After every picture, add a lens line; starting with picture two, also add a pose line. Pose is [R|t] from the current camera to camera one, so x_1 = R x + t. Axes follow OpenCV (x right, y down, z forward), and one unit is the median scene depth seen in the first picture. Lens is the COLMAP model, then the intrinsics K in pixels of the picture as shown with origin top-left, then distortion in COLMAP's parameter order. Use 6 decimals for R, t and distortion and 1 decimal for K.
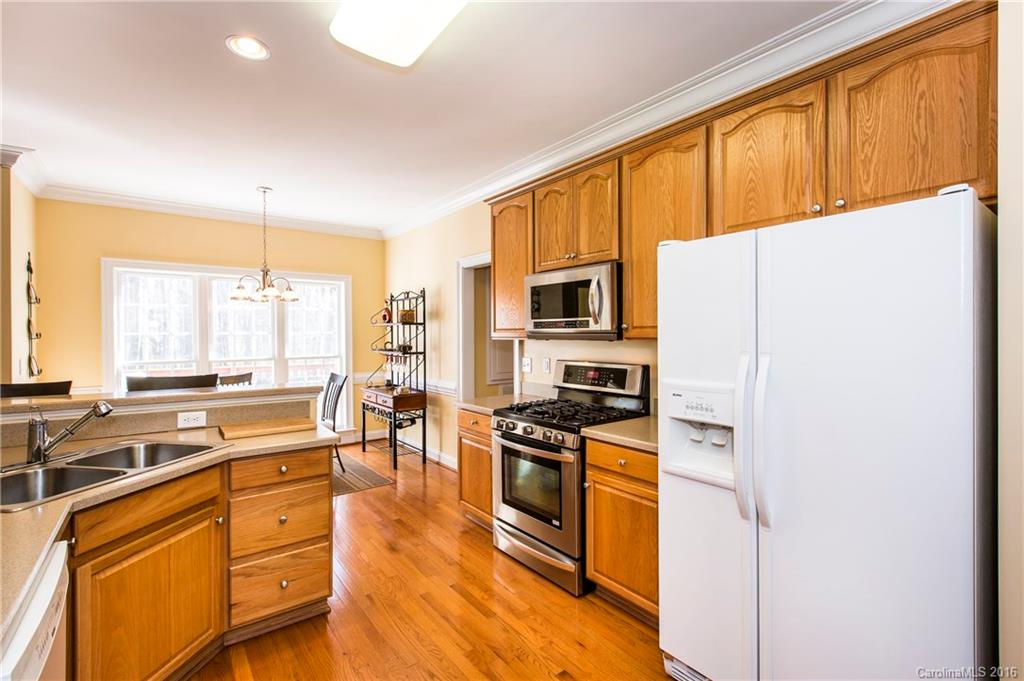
lens RADIAL K [[469.5, 0, 511.0], [0, 469.5, 335.8], [0, 0, 1]] dist [0.003218, -0.001605]
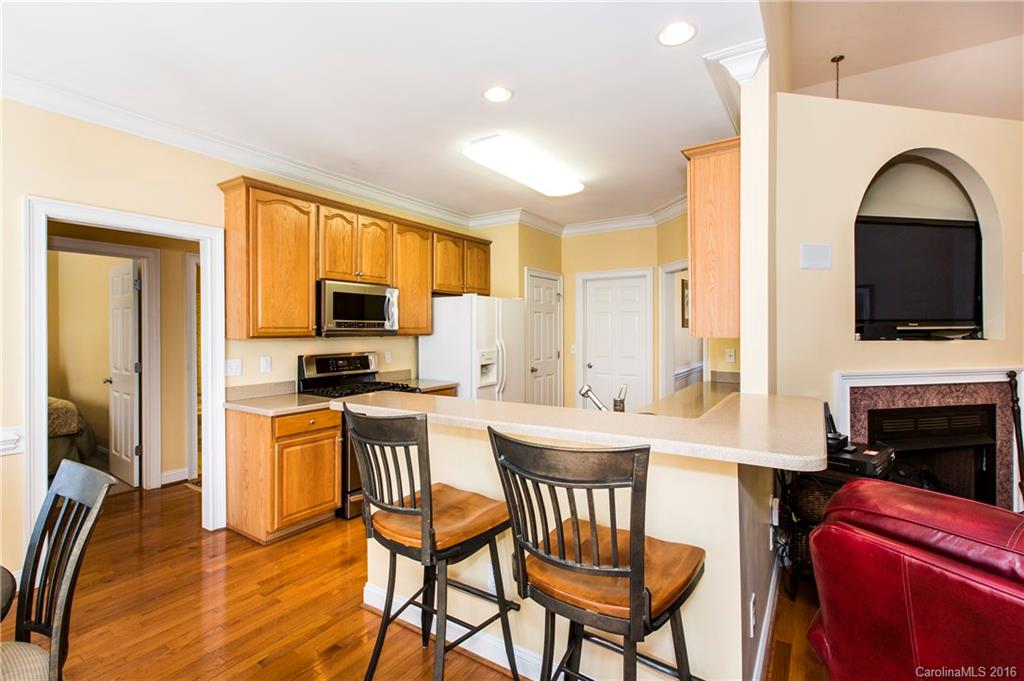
lens RADIAL K [[469.5, 0, 503.3], [0, 469.5, 333.6], [0, 0, 1]] dist [0.003218, -0.001605]
pose [[-0.339909, -0.002456, 0.940455, -0.862394], [0.006124, 0.999970, 0.004825, -0.002276], [-0.940438, 0.007399, -0.339884, 0.728028]]
